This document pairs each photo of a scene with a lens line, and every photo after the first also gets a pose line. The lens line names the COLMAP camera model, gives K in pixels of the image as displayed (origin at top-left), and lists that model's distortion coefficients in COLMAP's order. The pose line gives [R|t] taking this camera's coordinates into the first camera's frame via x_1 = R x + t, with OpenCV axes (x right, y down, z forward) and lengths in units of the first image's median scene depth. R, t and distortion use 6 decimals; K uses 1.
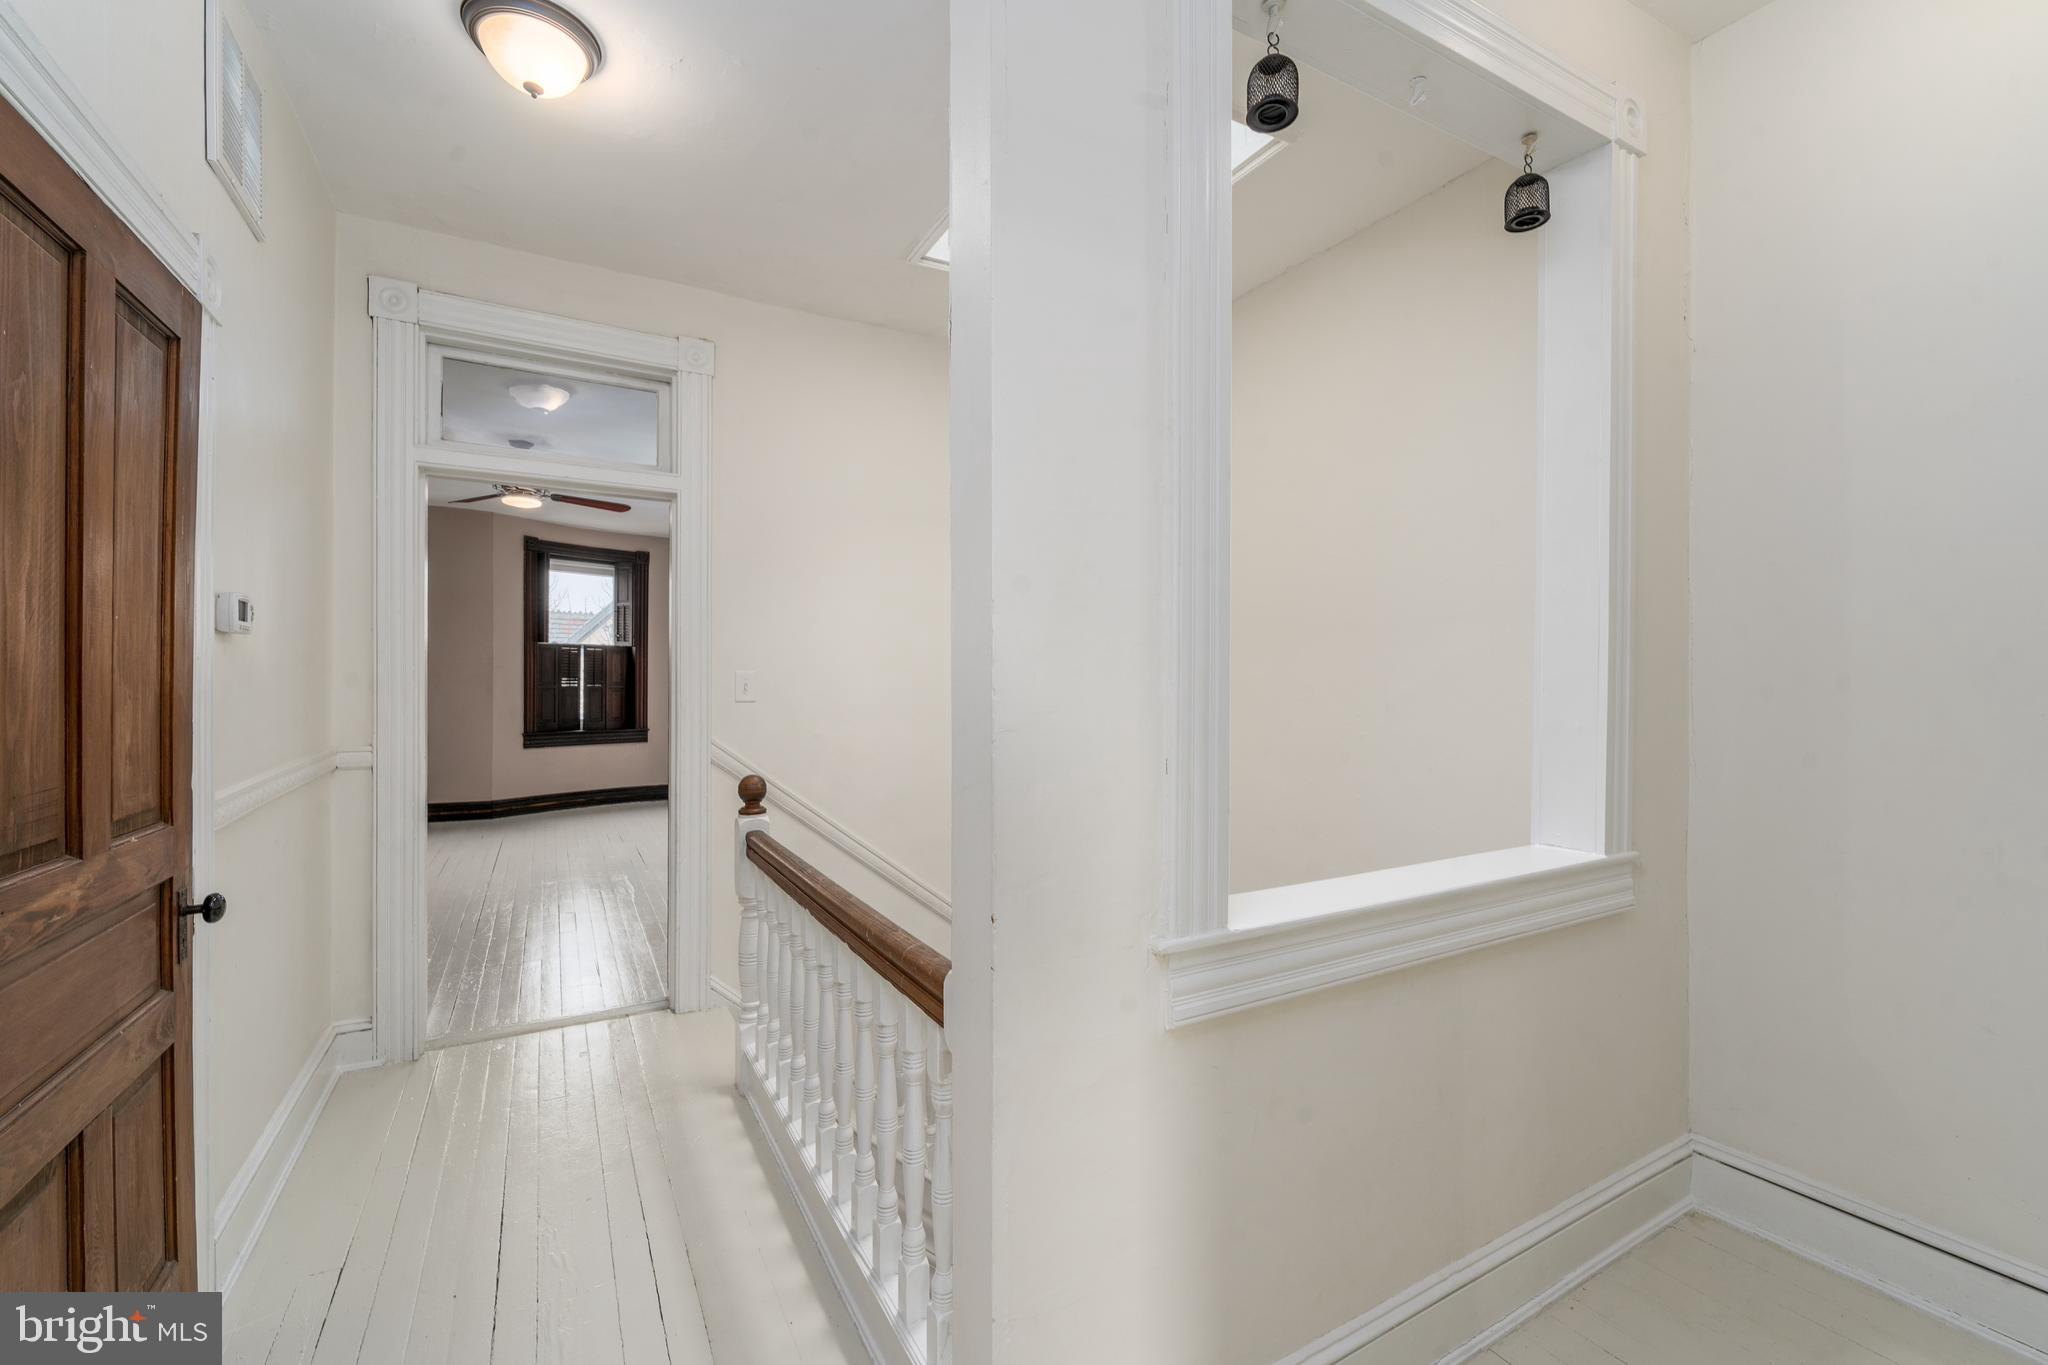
lens RADIAL K [[836.9, 0, 1031.7], [0, 836.9, 681.4], [0, 0, 1]] dist [0.001898, -0.000457]
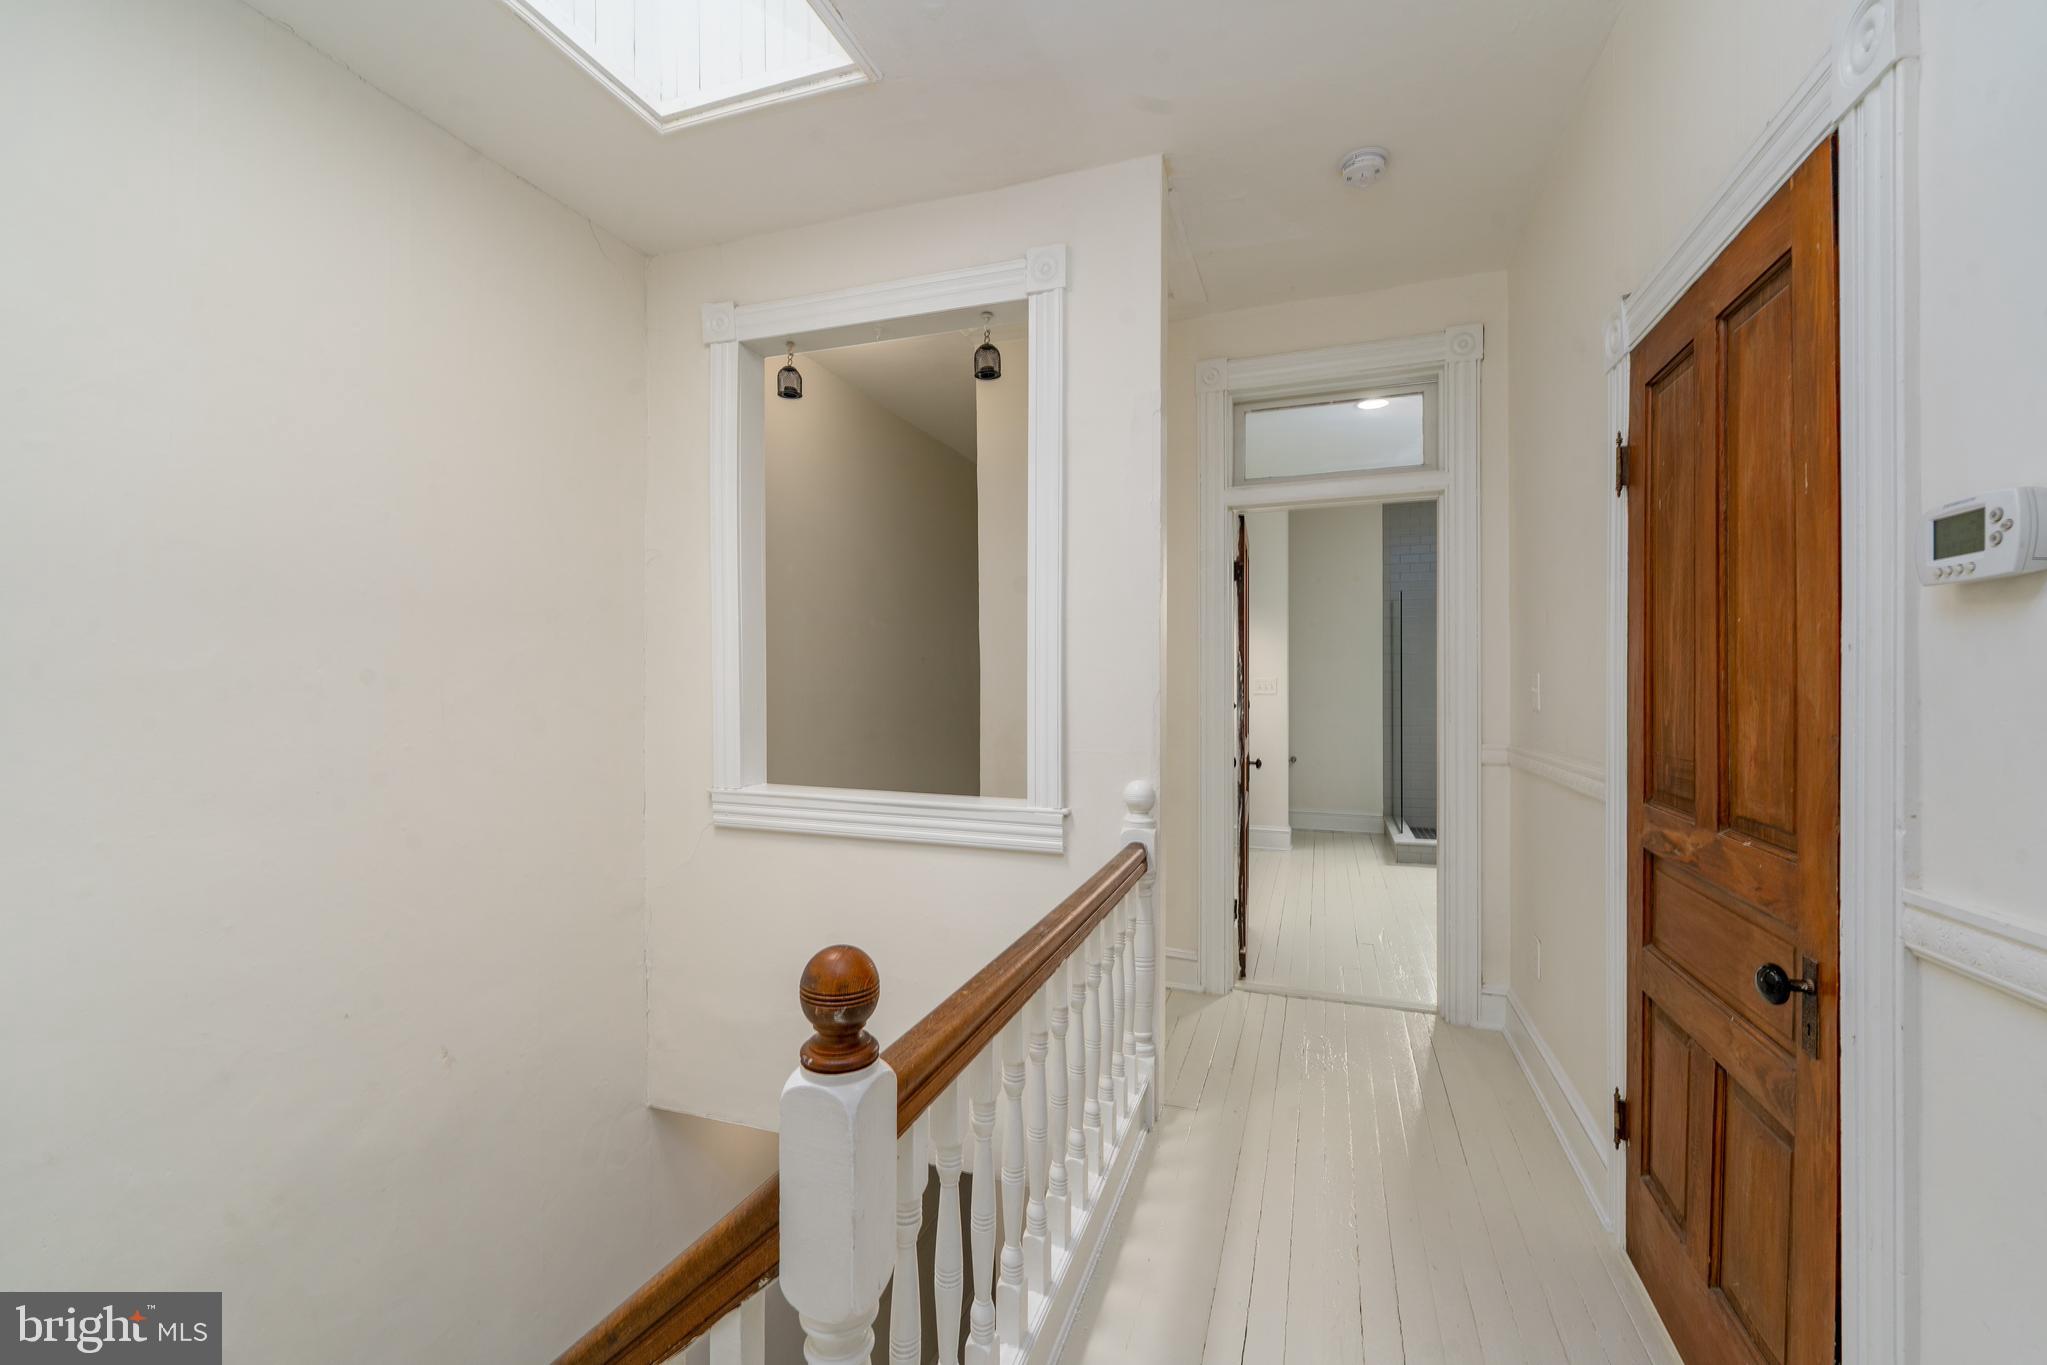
lens RADIAL K [[836.5, 0, 1026.1], [0, 836.5, 685.3], [0, 0, 1]] dist [0.001898, -0.000457]
pose [[-0.650432, 0.001063, 0.759564, -1.353845], [0.002124, 0.999998, 0.000419, 0.001772], [-0.759561, 0.001886, -0.650433, 2.434226]]
